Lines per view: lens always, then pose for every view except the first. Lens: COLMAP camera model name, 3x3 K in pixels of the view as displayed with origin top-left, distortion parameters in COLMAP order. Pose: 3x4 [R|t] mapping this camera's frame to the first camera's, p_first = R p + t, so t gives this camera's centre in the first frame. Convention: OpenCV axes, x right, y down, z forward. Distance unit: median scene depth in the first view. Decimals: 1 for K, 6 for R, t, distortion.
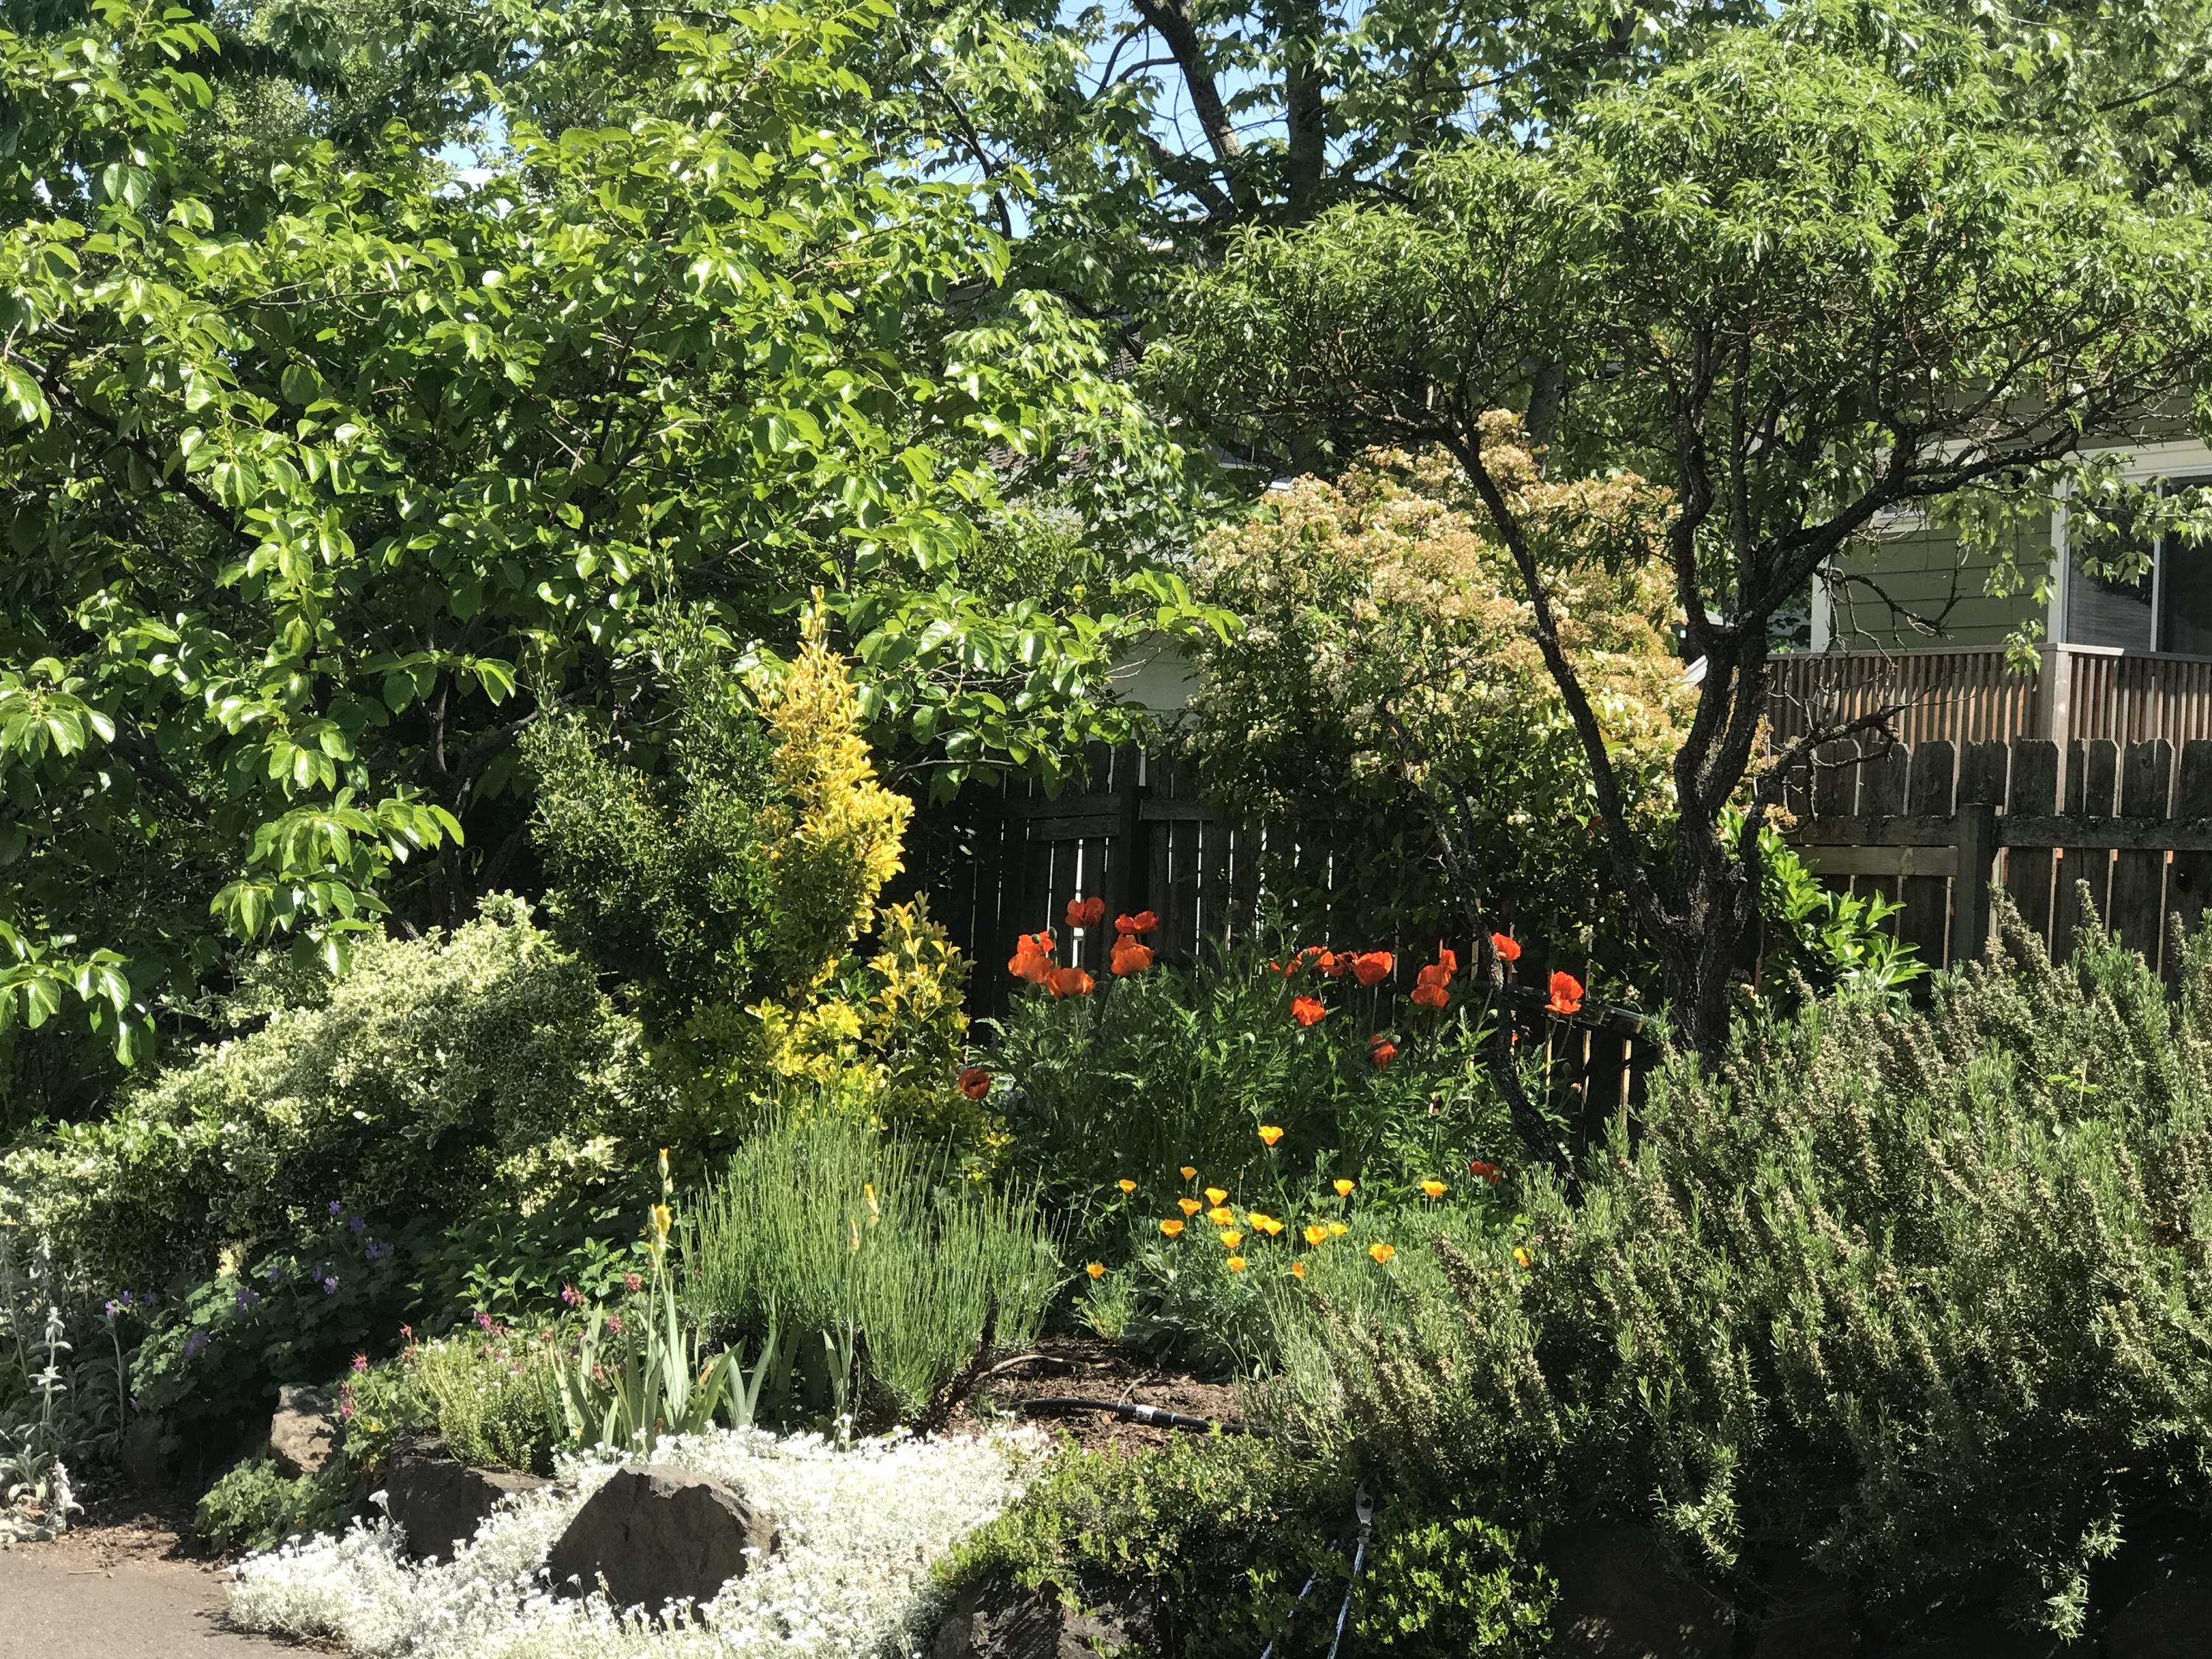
lens RADIAL K [[4182.6, 0, 1107.3], [0, 4182.6, 829.3], [0, 0, 1]] dist [-0.008746, 0.000000]
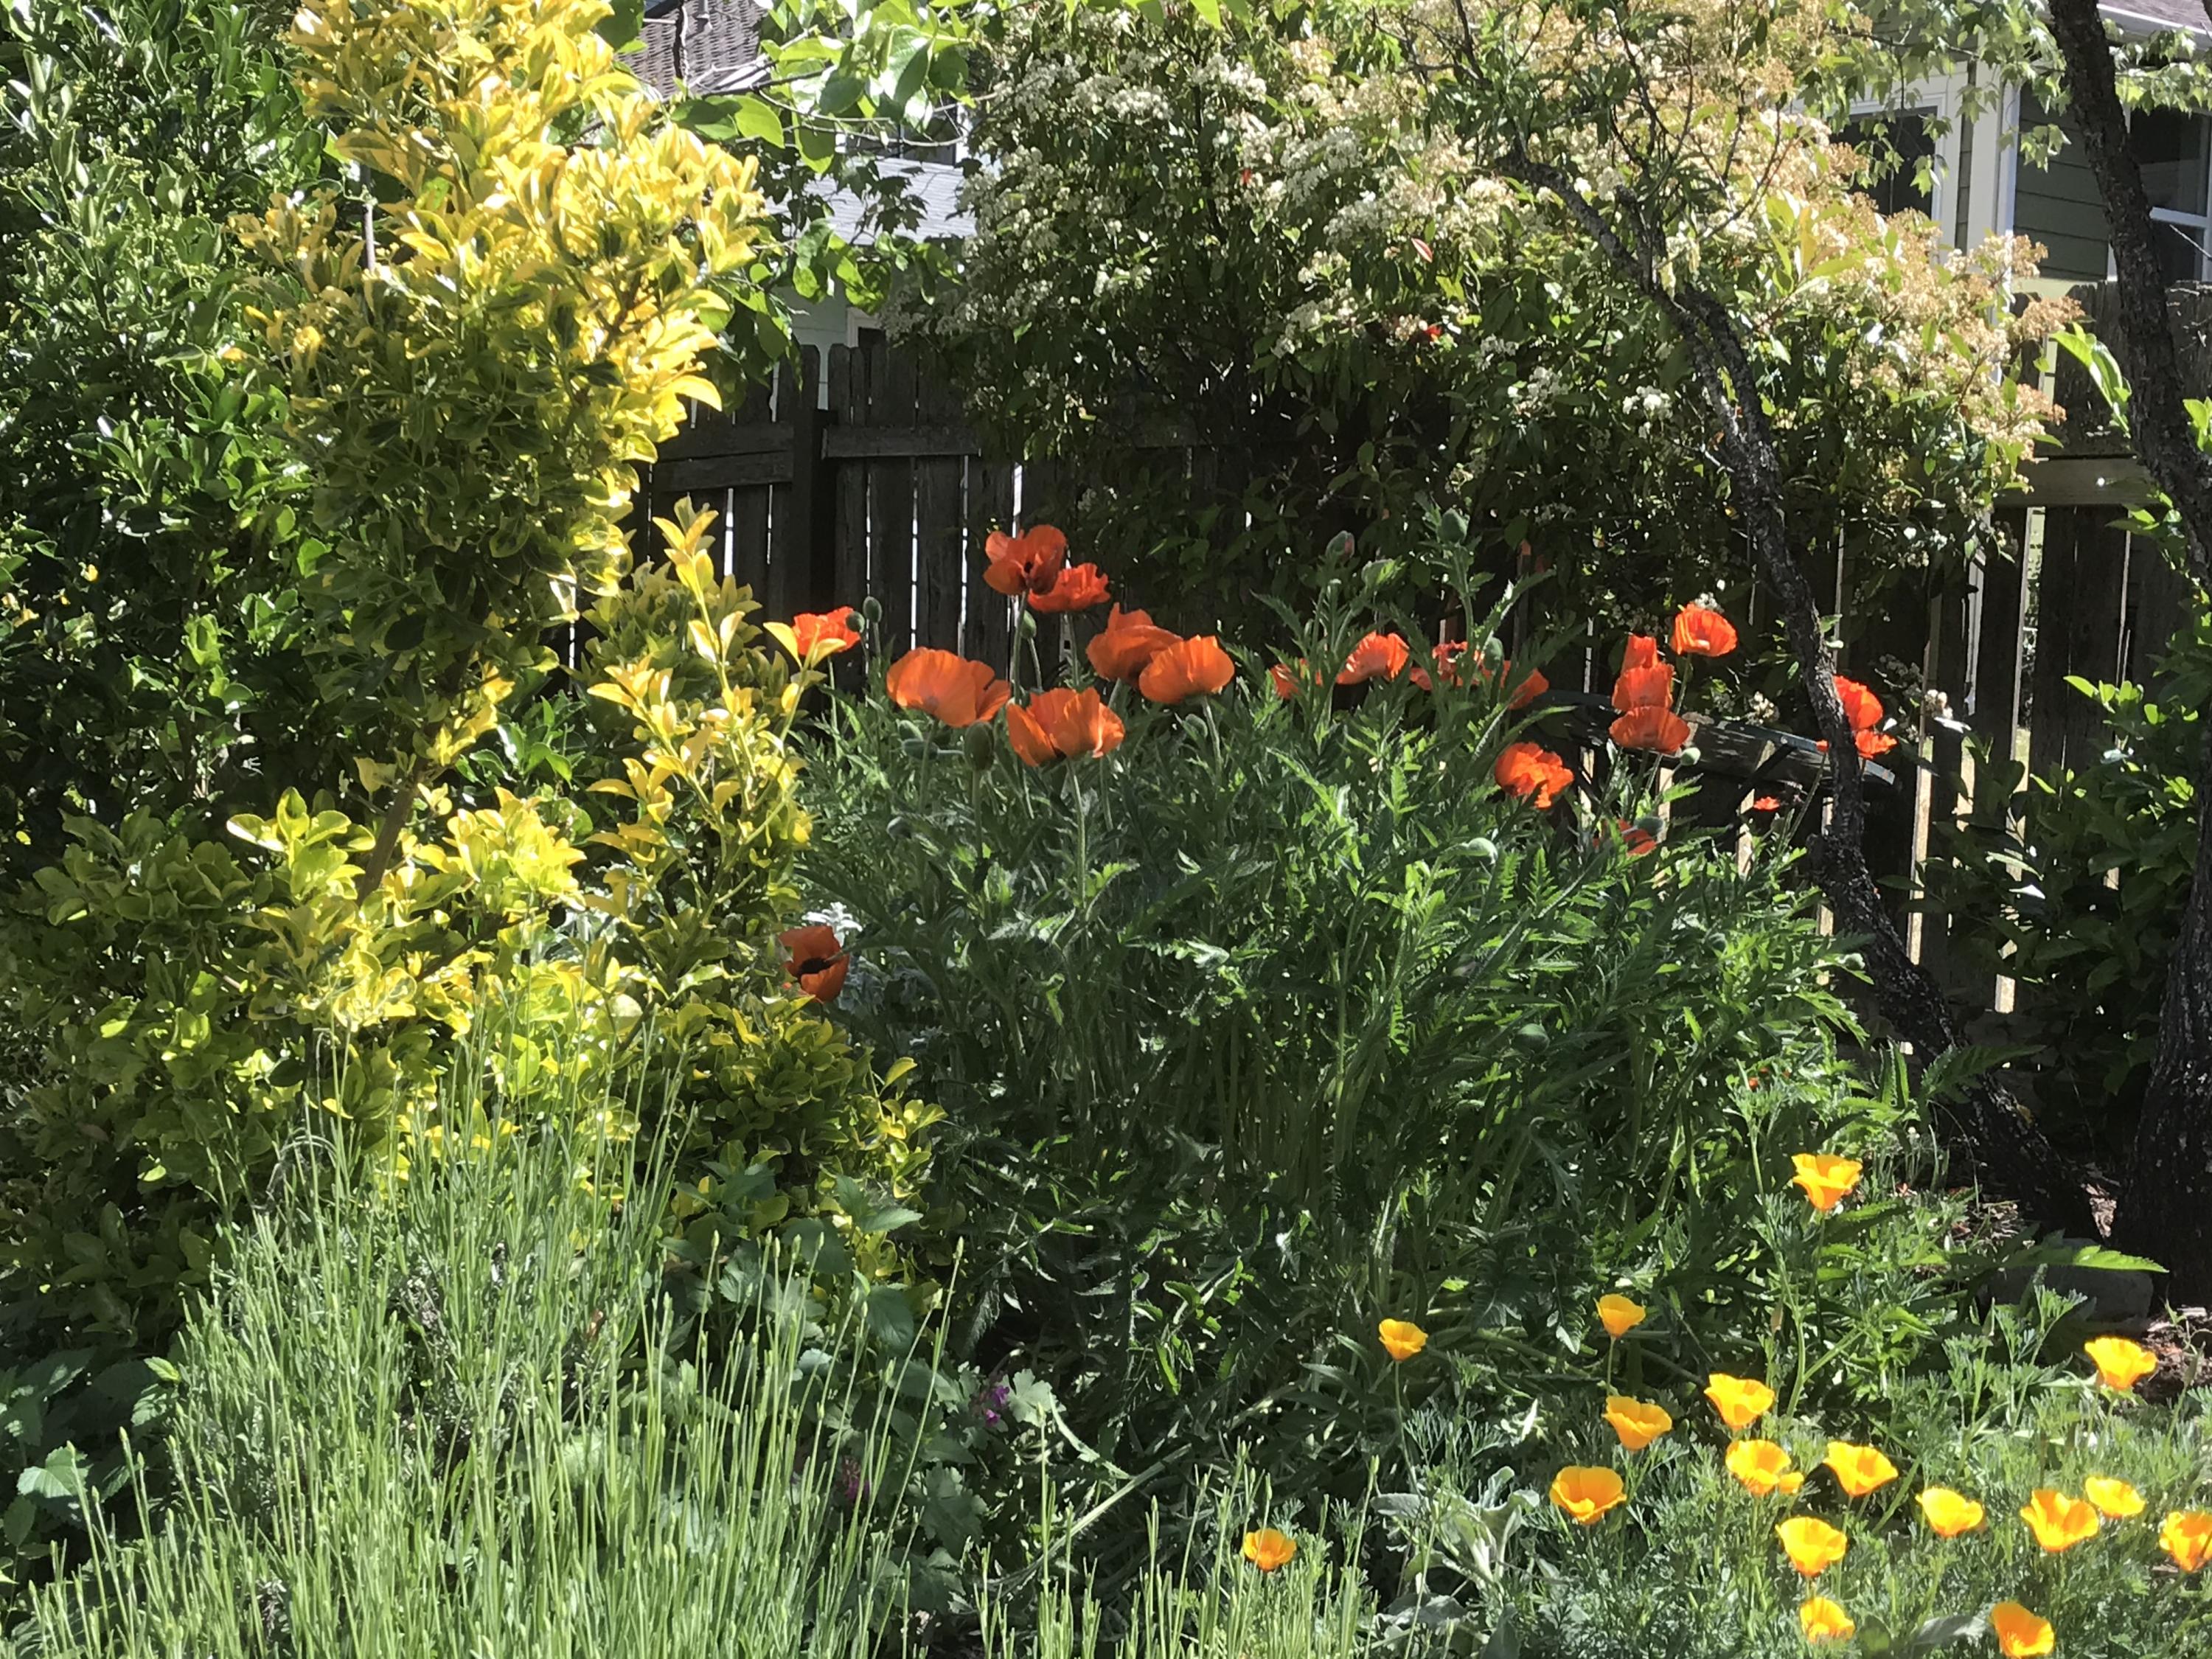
lens RADIAL K [[3290.3, 0, 1103.8], [0, 3290.3, 836.3], [0, 0, 1]] dist [0.108987, 0.000000]
pose [[0.987065, -0.018566, 0.159245, -0.059441], [0.004351, 0.996009, 0.089149, 0.020215], [-0.160264, -0.087303, 0.983206, 0.725362]]
